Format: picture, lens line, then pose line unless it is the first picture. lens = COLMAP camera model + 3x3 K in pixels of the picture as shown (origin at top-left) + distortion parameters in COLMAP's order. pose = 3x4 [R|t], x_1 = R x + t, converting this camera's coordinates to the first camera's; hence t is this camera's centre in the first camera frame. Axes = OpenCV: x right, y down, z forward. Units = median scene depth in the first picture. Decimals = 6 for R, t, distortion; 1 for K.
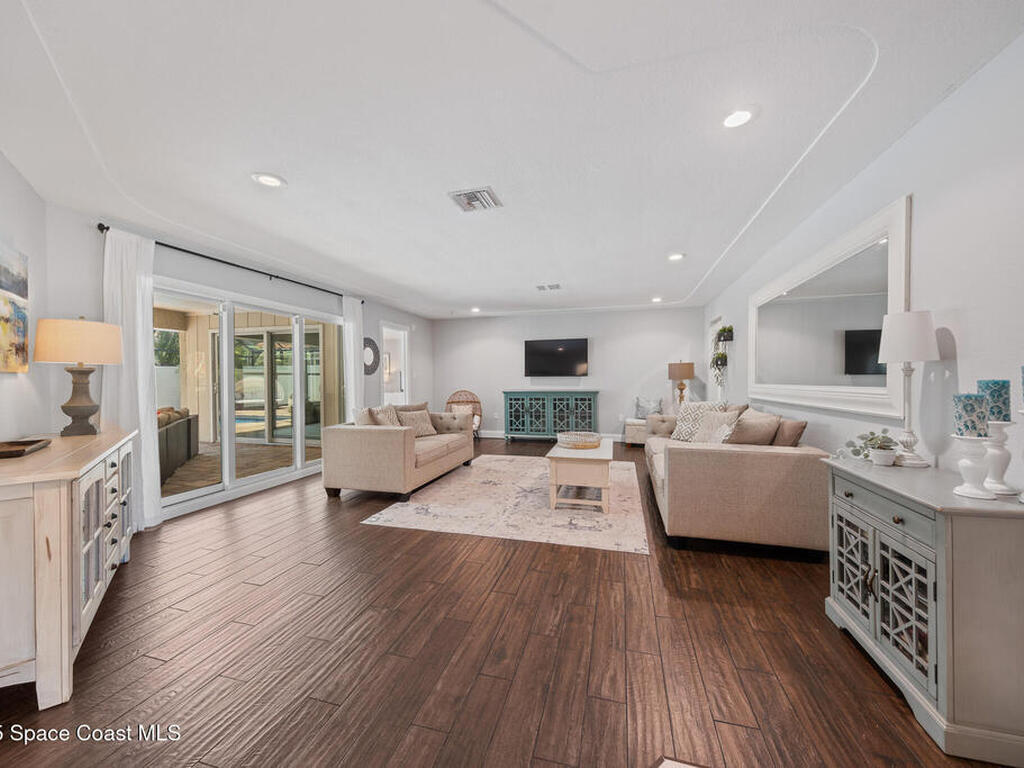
lens RADIAL K [[385.8, 0, 513.7], [0, 385.8, 386.1], [0, 0, 1]] dist [0.001216, -0.000260]
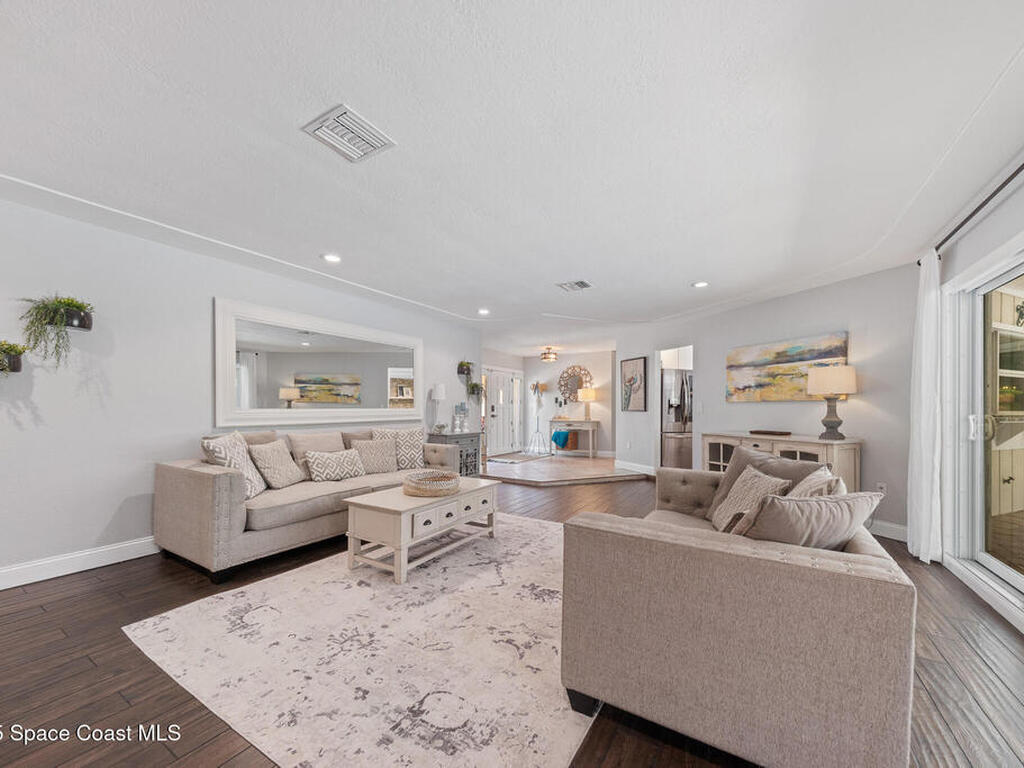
lens RADIAL K [[395.4, 0, 517.9], [0, 395.4, 403.2], [0, 0, 1]] dist [-0.001086, -0.000120]
pose [[-0.962646, 0.002247, 0.270755, -0.152660], [0.004185, 0.999970, 0.006582, -0.017134], [-0.270732, 0.007469, -0.962626, 1.289938]]
